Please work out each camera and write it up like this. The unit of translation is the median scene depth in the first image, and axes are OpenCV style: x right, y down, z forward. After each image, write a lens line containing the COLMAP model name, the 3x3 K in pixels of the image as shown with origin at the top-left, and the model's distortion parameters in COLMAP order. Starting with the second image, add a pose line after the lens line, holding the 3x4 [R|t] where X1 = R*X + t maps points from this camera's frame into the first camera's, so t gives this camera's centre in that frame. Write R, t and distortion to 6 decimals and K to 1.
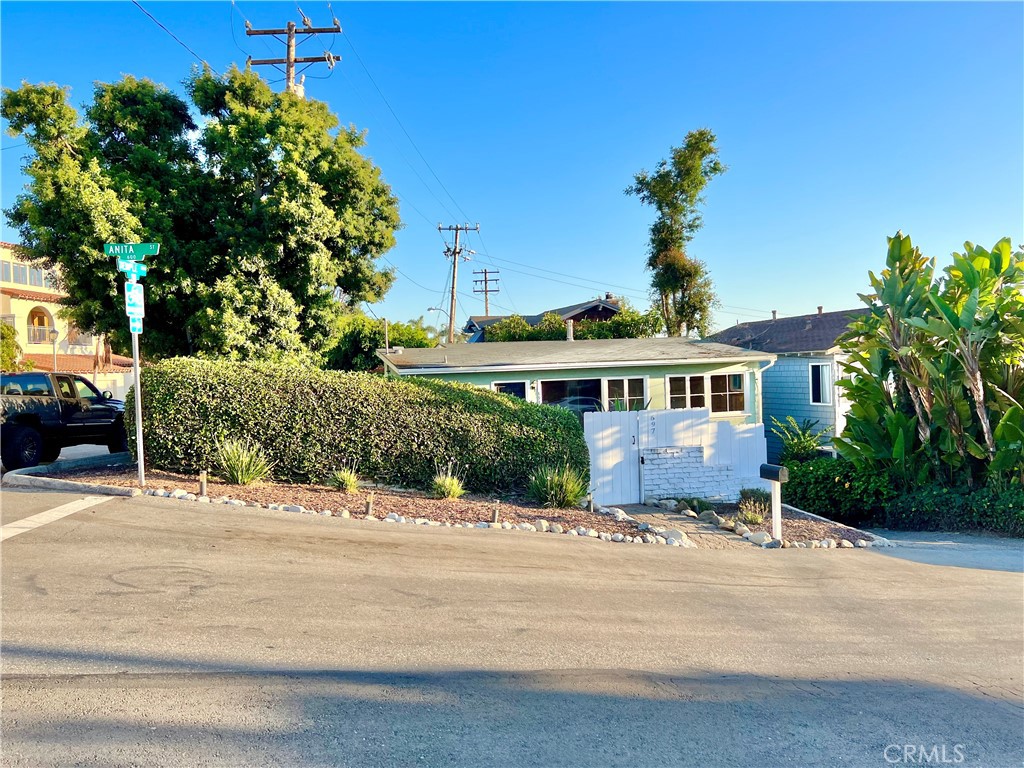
lens RADIAL K [[802.5, 0, 504.8], [0, 802.5, 379.6], [0, 0, 1]] dist [0.012165, 0.003190]
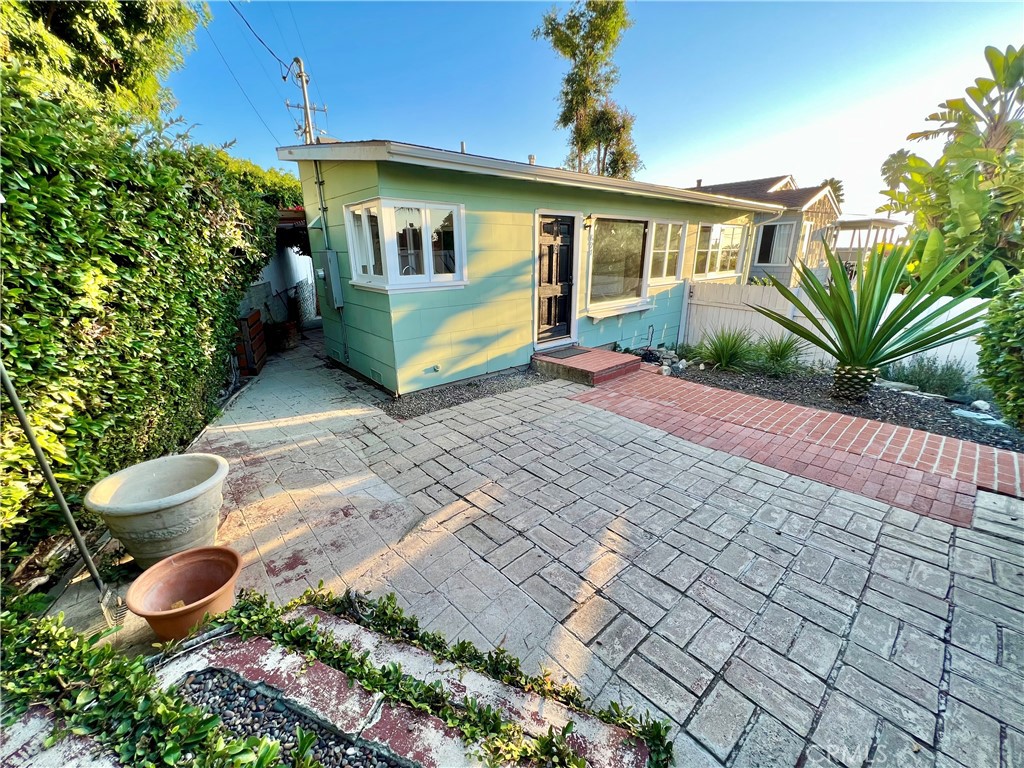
lens RADIAL K [[412.0, 0, 519.1], [0, 412.0, 384.3], [0, 0, 1]] dist [-0.003420, 0.000025]
pose [[0.907898, -0.110758, 0.404295, -0.144549], [-0.007444, 0.960051, 0.279725, 0.034718], [-0.419125, -0.256971, 0.870804, 0.673457]]
